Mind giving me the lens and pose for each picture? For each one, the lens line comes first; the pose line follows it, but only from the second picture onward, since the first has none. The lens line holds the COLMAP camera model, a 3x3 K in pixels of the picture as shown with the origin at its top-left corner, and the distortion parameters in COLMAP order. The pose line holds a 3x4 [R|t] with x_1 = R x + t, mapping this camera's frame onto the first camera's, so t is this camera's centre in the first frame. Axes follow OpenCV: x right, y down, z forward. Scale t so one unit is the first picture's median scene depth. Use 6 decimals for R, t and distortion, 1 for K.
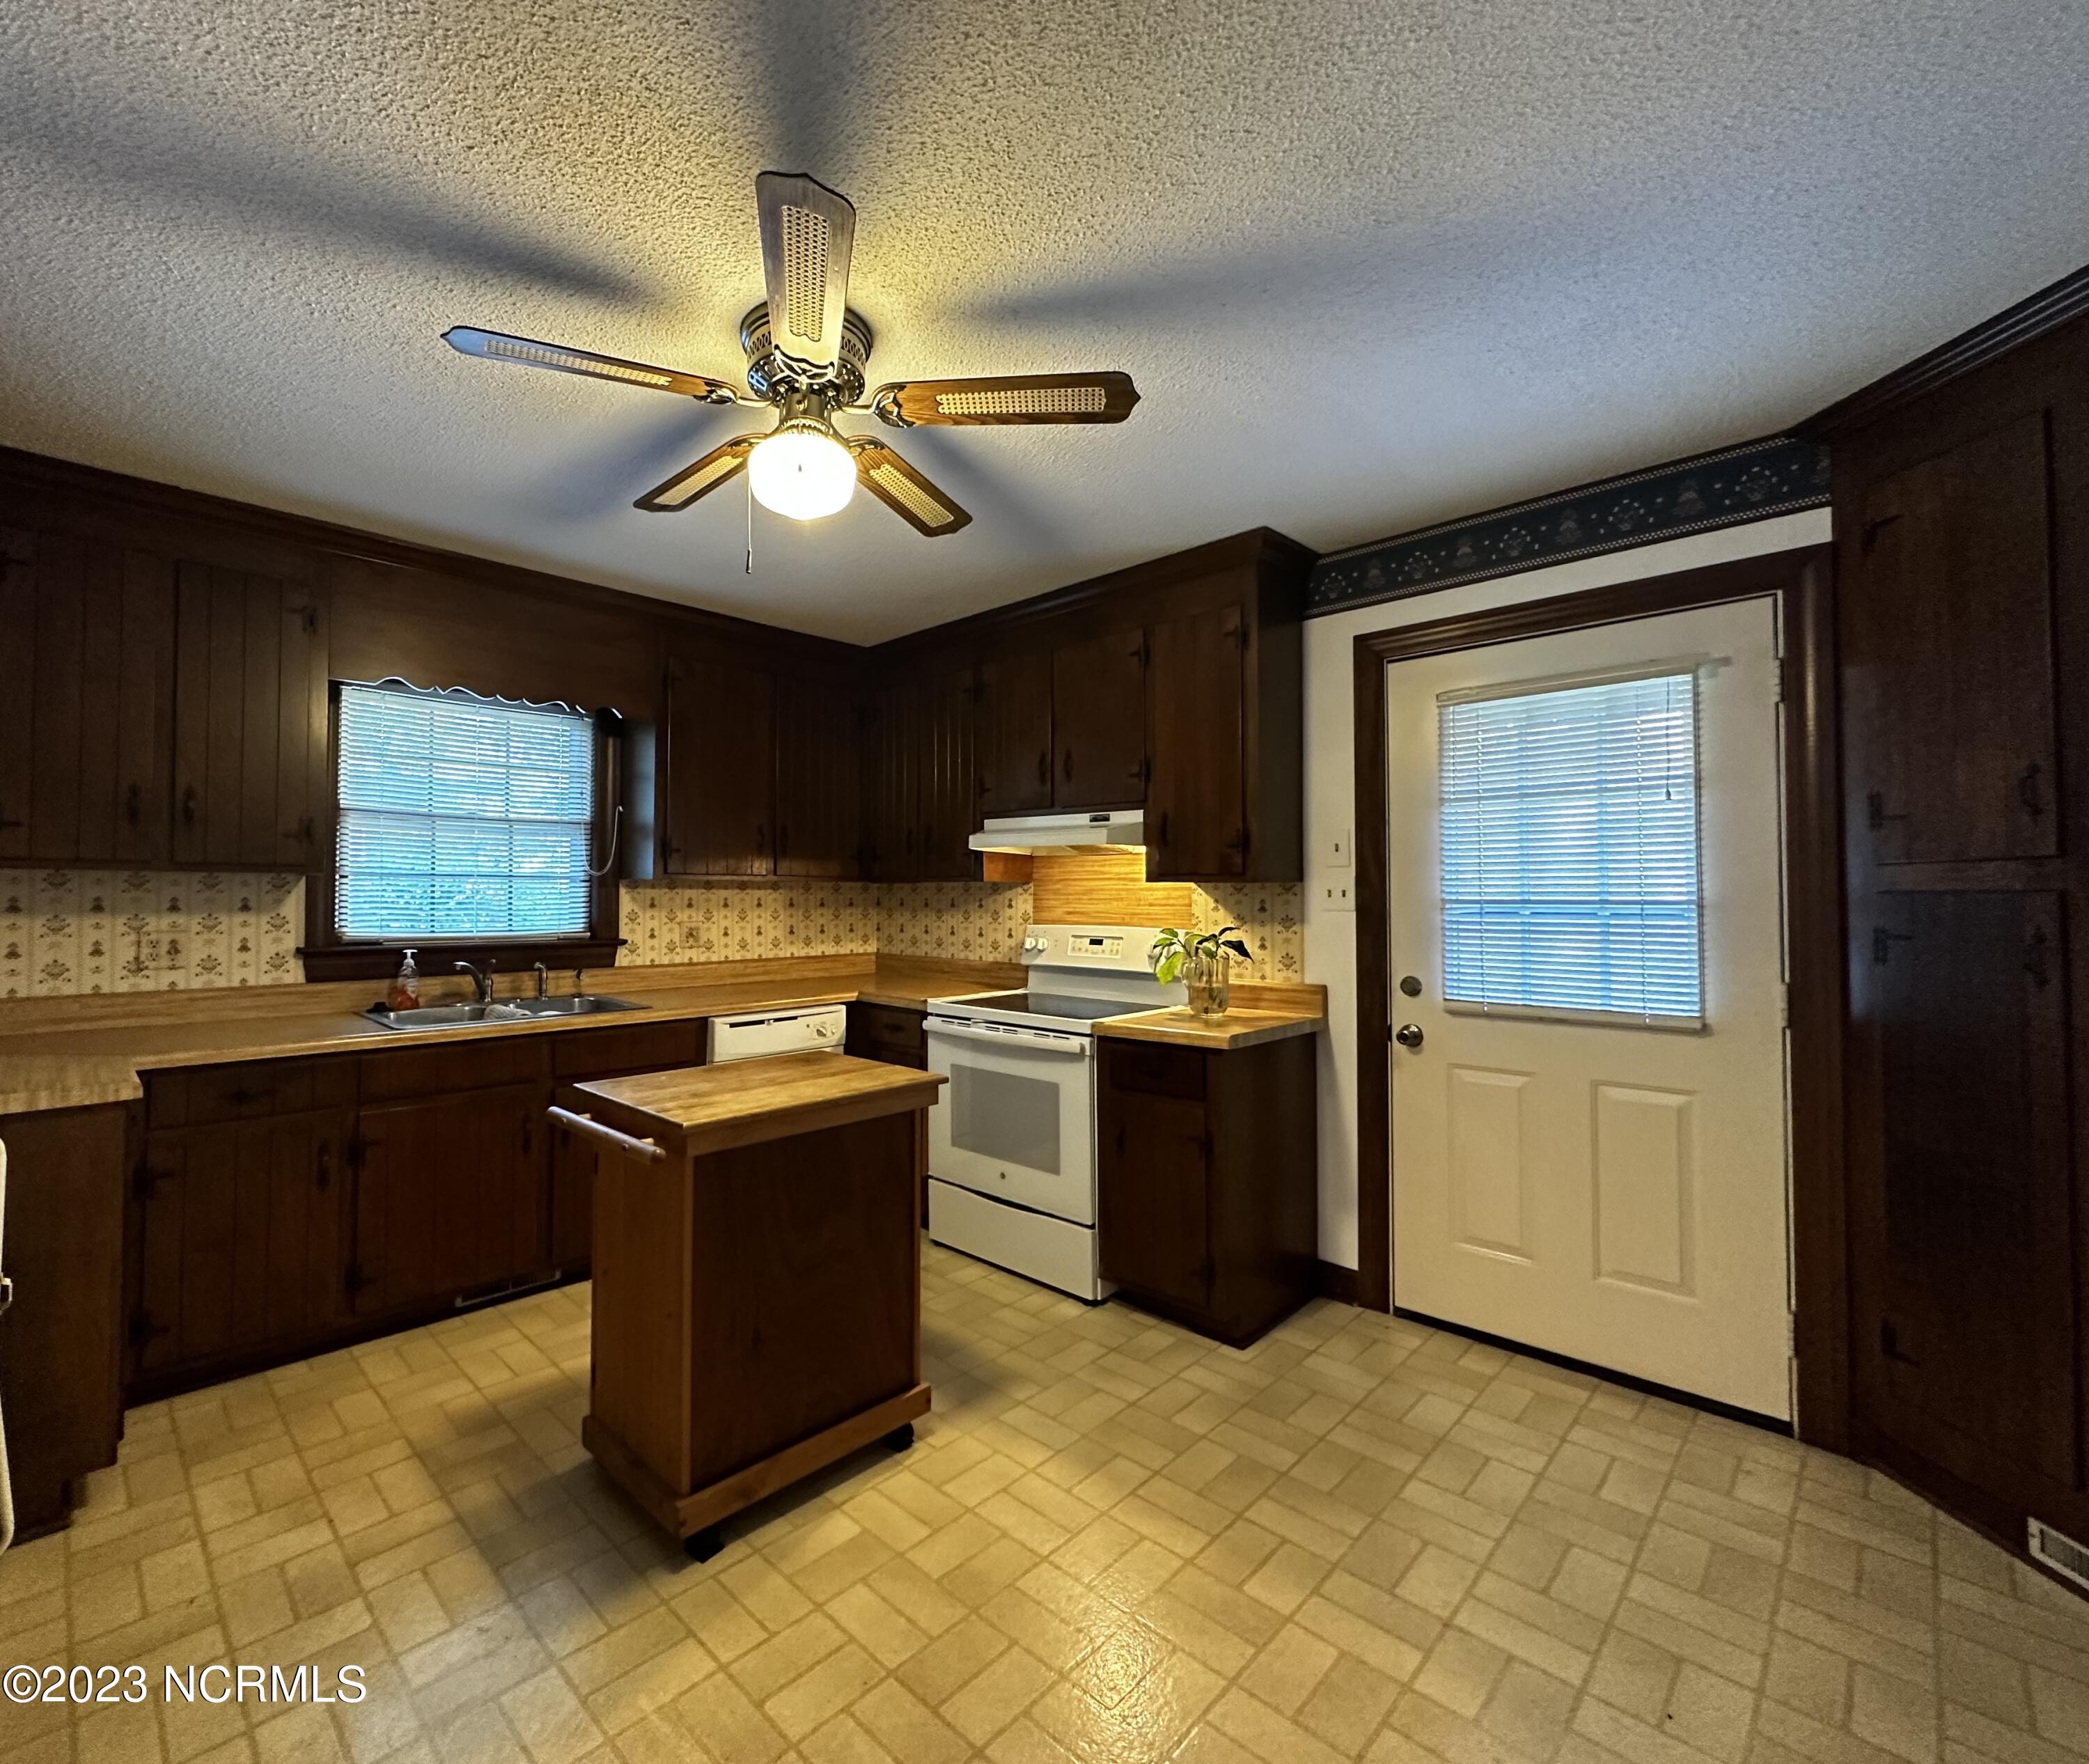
lens RADIAL K [[897.4, 0, 1039.2], [0, 897.4, 896.3], [0, 0, 1]] dist [0.000808, -0.001277]
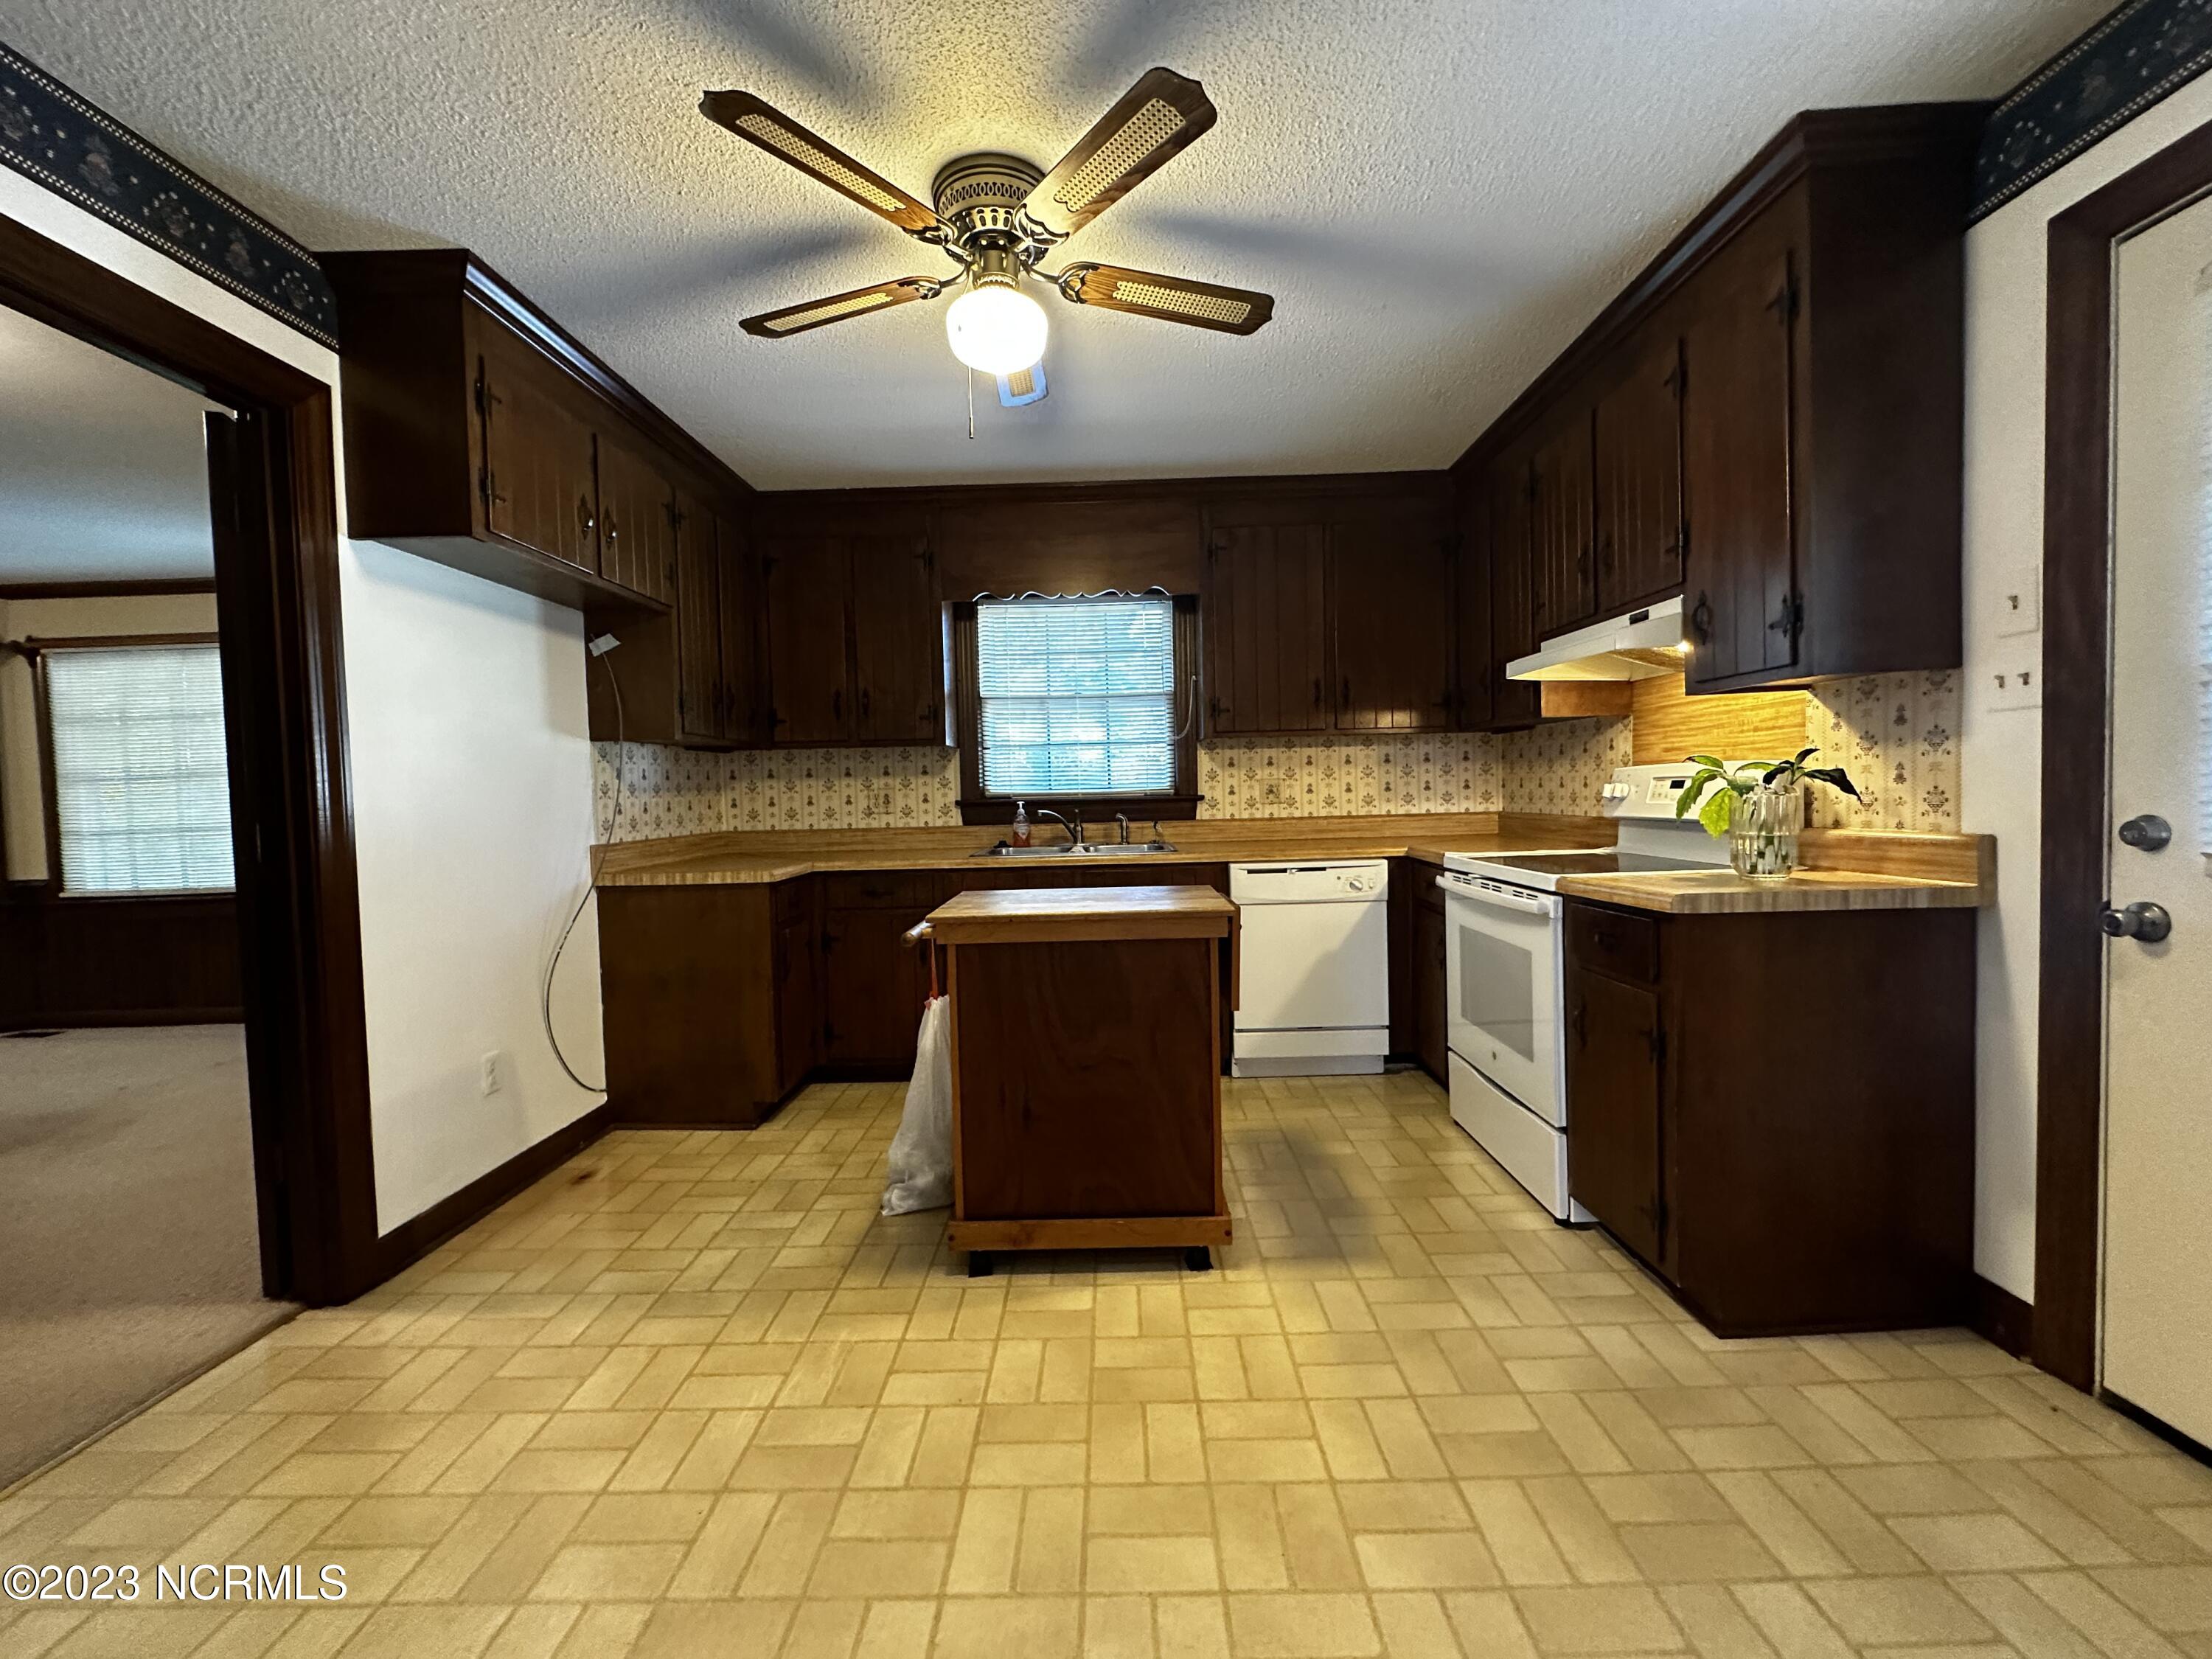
lens RADIAL K [[901.9, 0, 1111.3], [0, 901.9, 831.6], [0, 0, 1]] dist [-0.000540, 0.000488]
pose [[0.717975, 0.007246, -0.696031, 0.316813], [0.038141, 0.998034, 0.049734, 0.043672], [0.695023, -0.062255, 0.716287, 0.151636]]
